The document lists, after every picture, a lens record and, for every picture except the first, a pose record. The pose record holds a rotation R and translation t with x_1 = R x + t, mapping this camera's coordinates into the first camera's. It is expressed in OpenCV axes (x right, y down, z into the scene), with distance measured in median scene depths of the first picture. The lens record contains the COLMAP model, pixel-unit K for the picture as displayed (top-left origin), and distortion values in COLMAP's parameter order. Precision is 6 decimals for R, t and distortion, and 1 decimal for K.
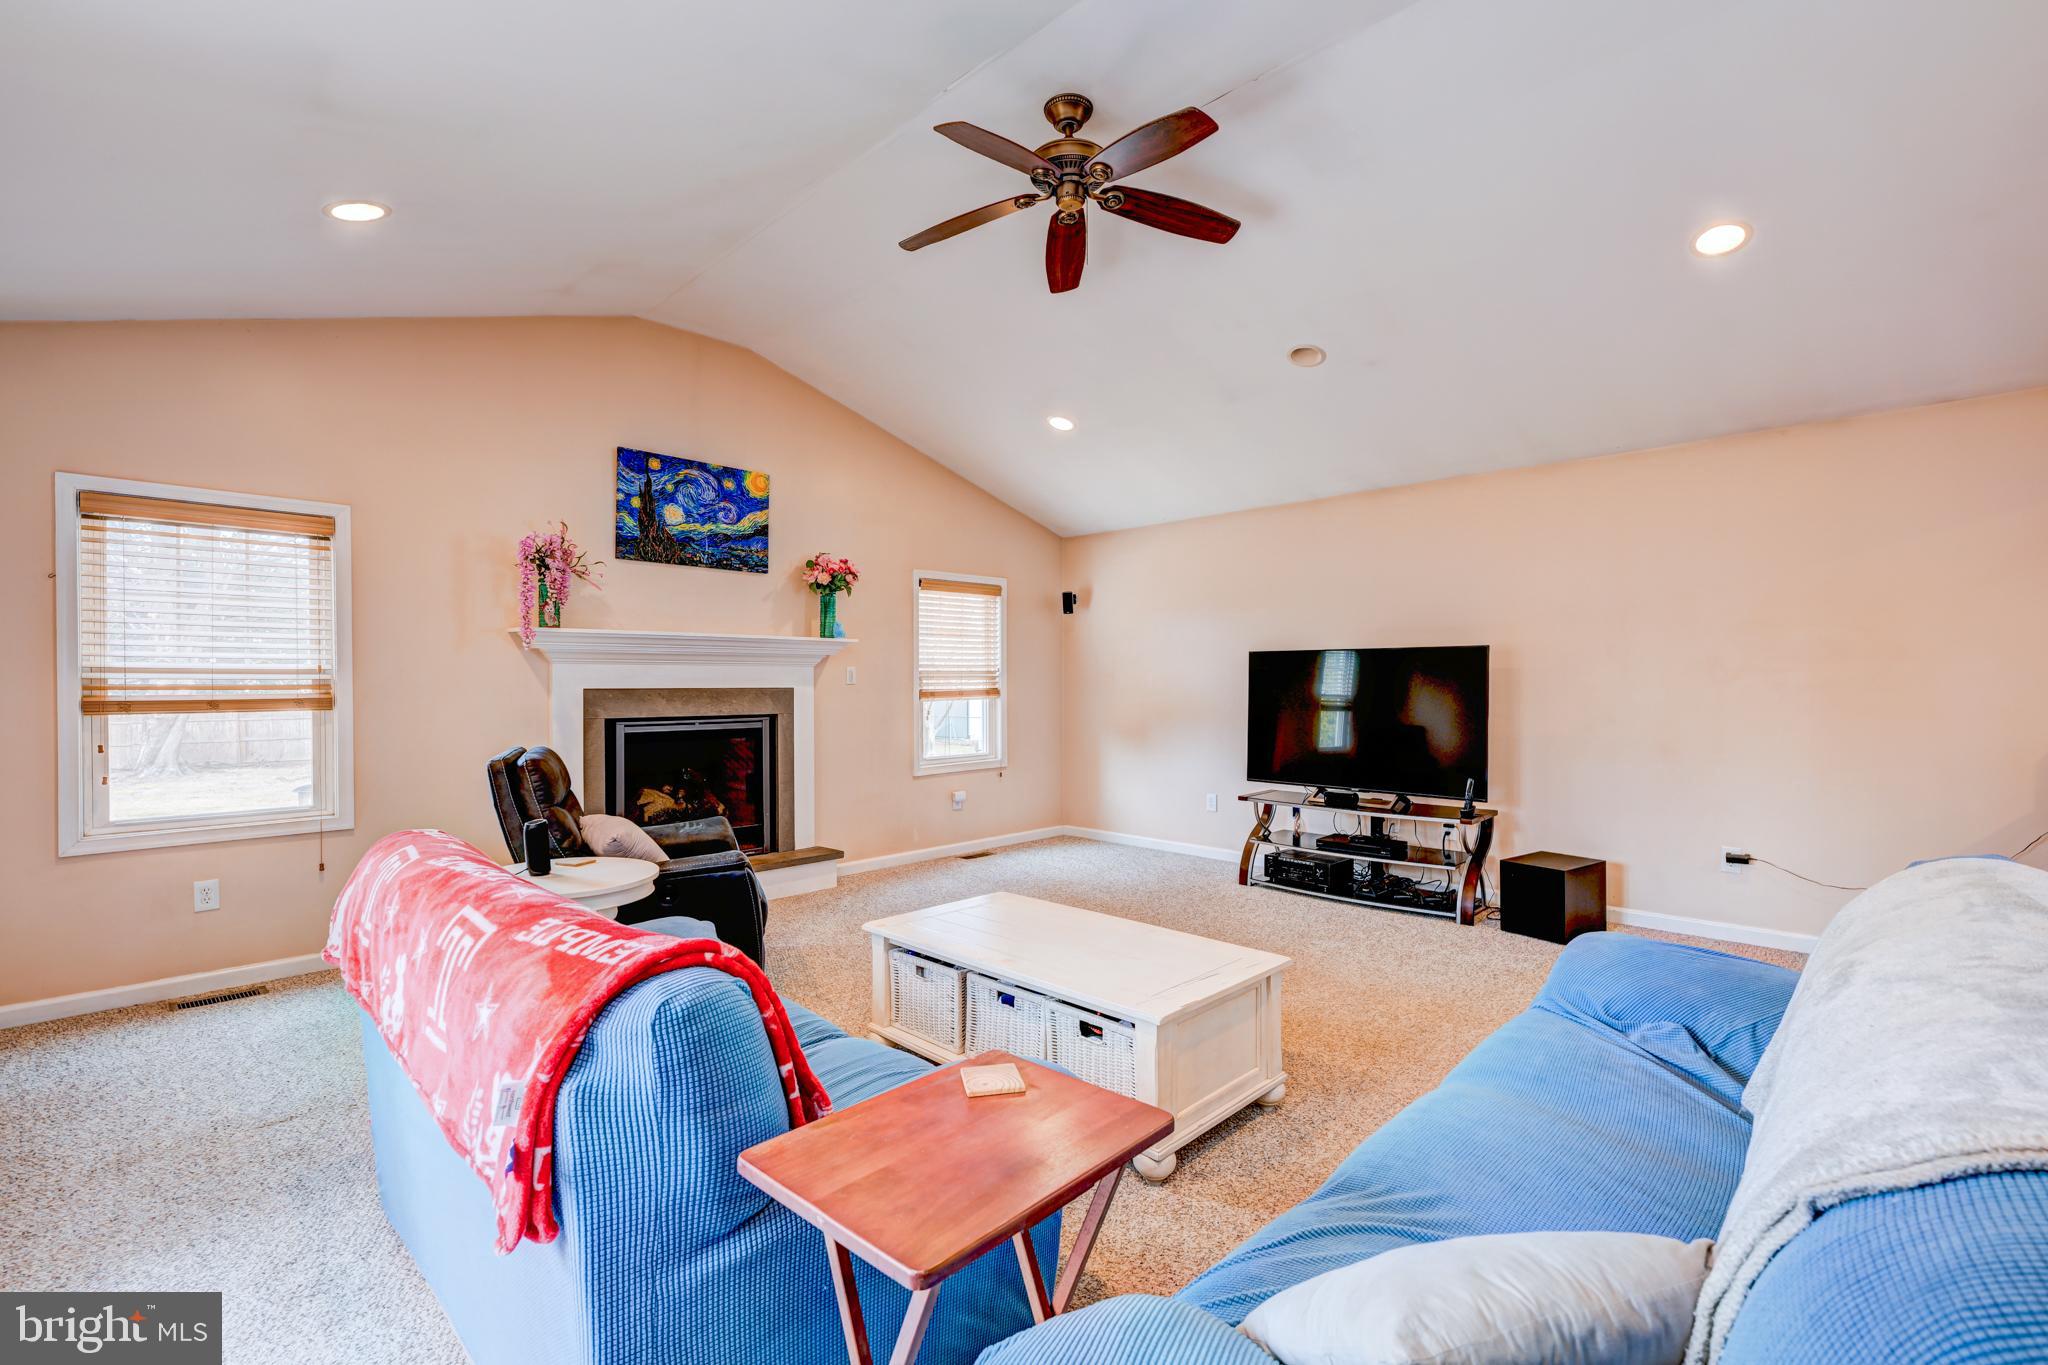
lens RADIAL K [[894.0, 0, 1026.6], [0, 894.0, 688.3], [0, 0, 1]] dist [-0.002755, -0.000808]
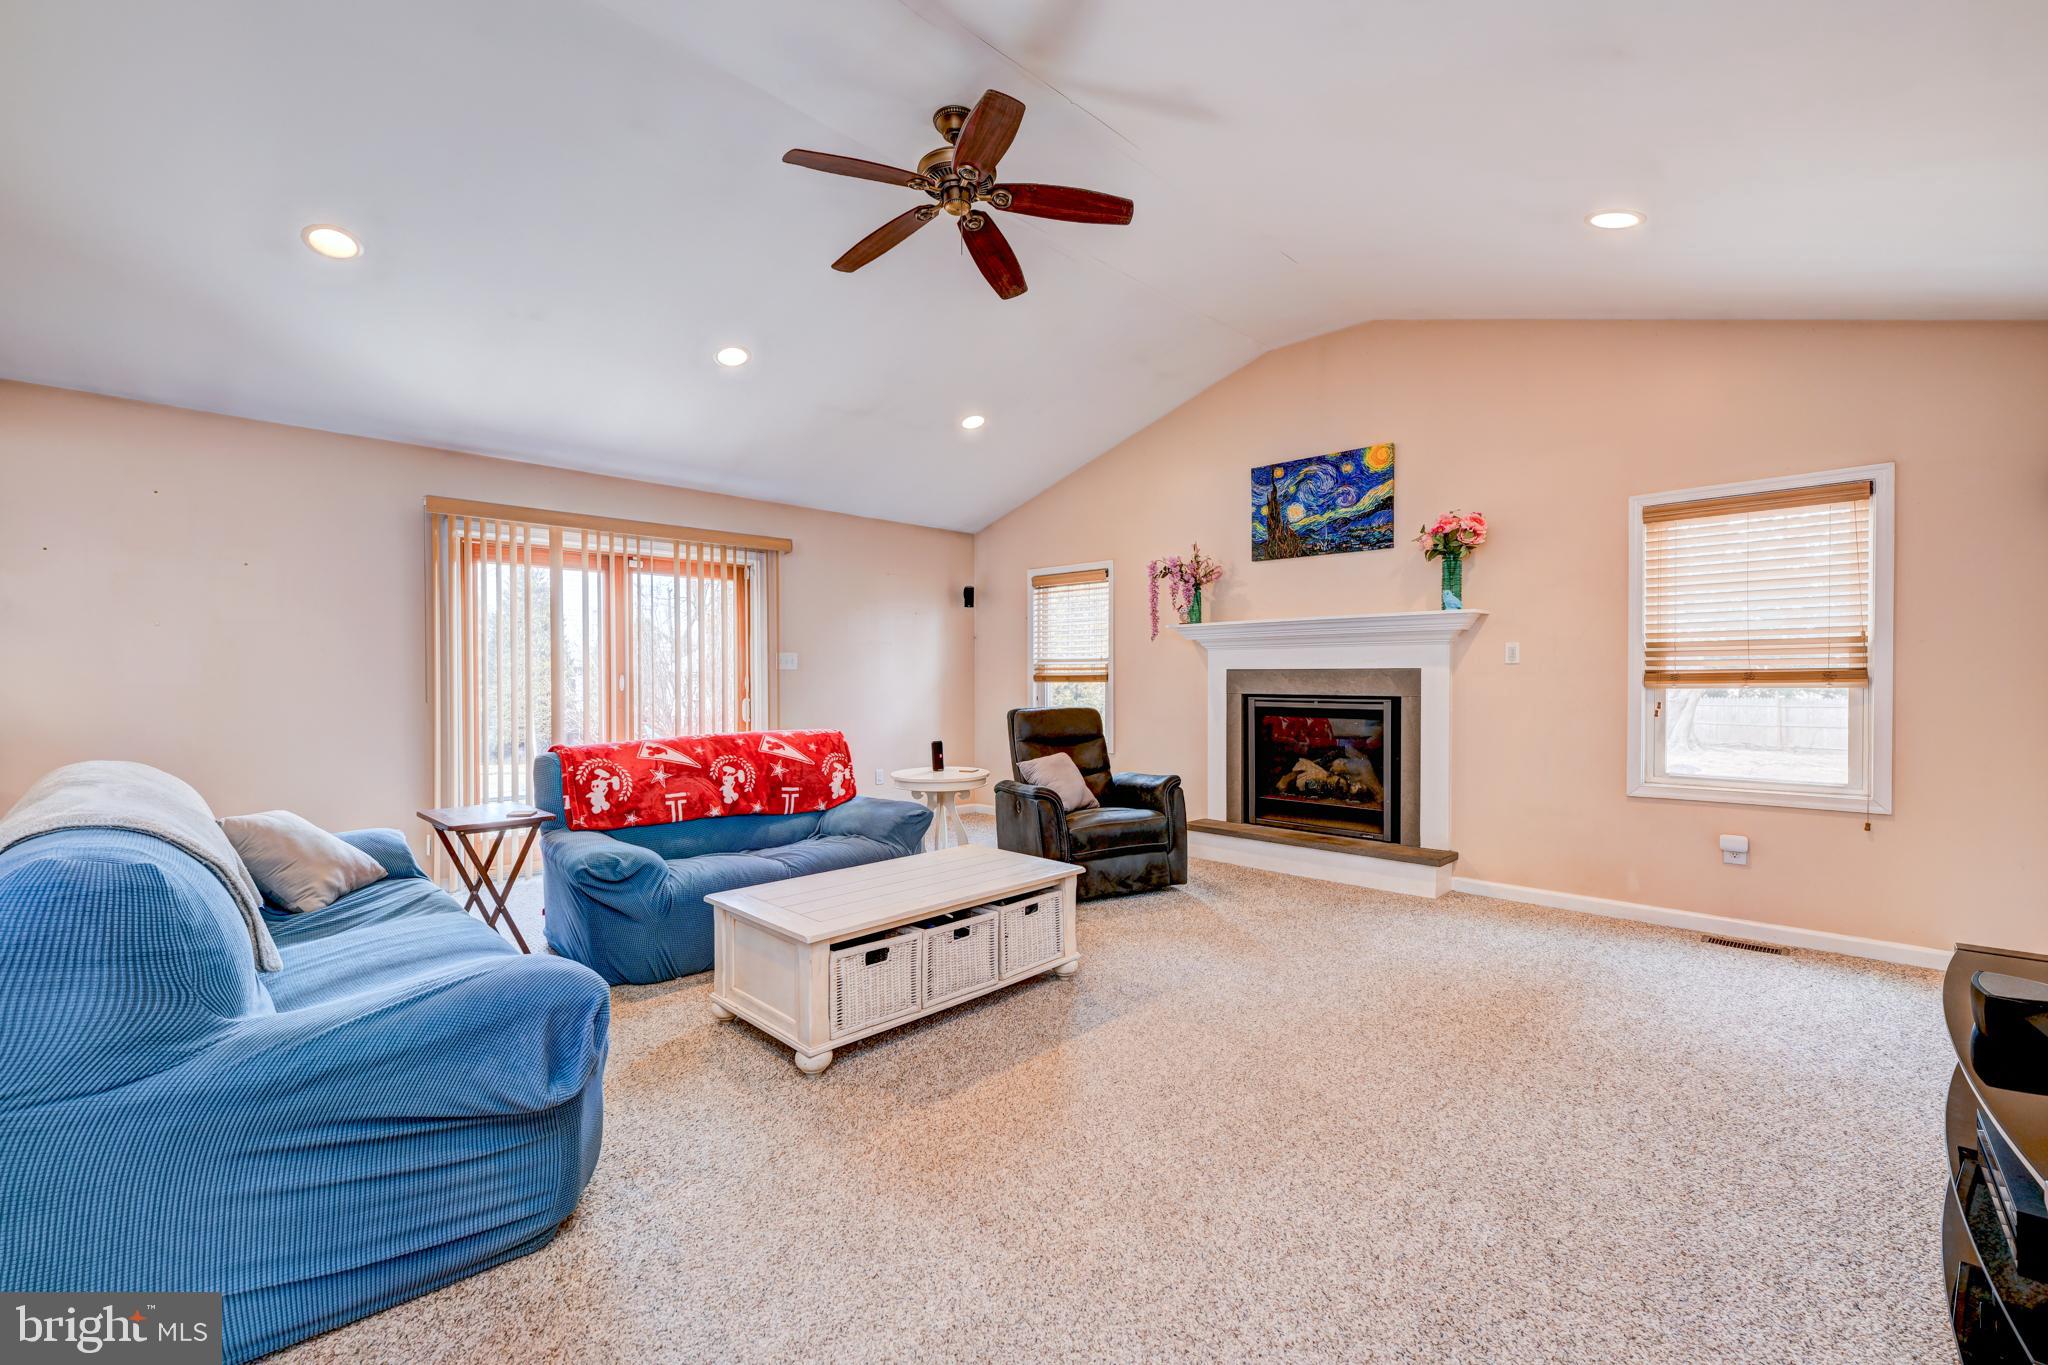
lens RADIAL K [[881.4, 0, 1024.0], [0, 881.4, 682.5], [0, 0, 1]] dist [0.000743, 0.000085]
pose [[-0.014388, 0.020515, -0.999686, 0.686542], [0.005896, 0.999774, 0.020432, -0.007378], [0.999879, -0.005600, -0.014506, 0.655483]]
